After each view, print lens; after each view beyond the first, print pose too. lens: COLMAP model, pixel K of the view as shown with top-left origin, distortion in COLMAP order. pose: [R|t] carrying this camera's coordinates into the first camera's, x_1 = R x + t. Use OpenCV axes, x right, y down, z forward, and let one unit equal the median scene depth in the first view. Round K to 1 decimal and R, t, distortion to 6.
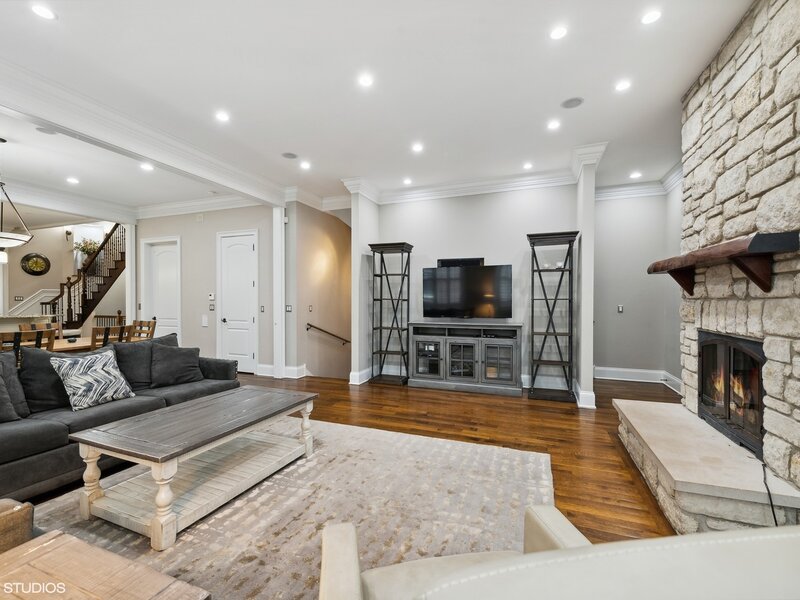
lens RADIAL K [[353.5, 0, 400.0], [0, 353.5, 300.0], [0, 0, 1]] dist [-0.000263, 0.000116]
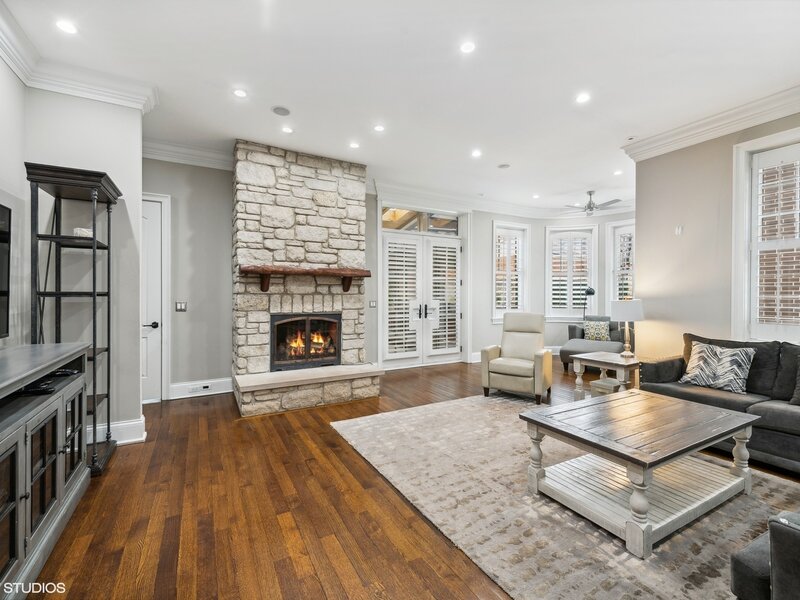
lens RADIAL K [[353.5, 0, 400.0], [0, 353.5, 300.0], [0, 0, 1]] dist [-0.000263, 0.000116]
pose [[-0.775758, -0.015337, 0.630844, -0.659909], [-0.005017, 0.999823, 0.018138, -0.010120], [-0.631010, 0.010906, -0.775698, 2.241192]]
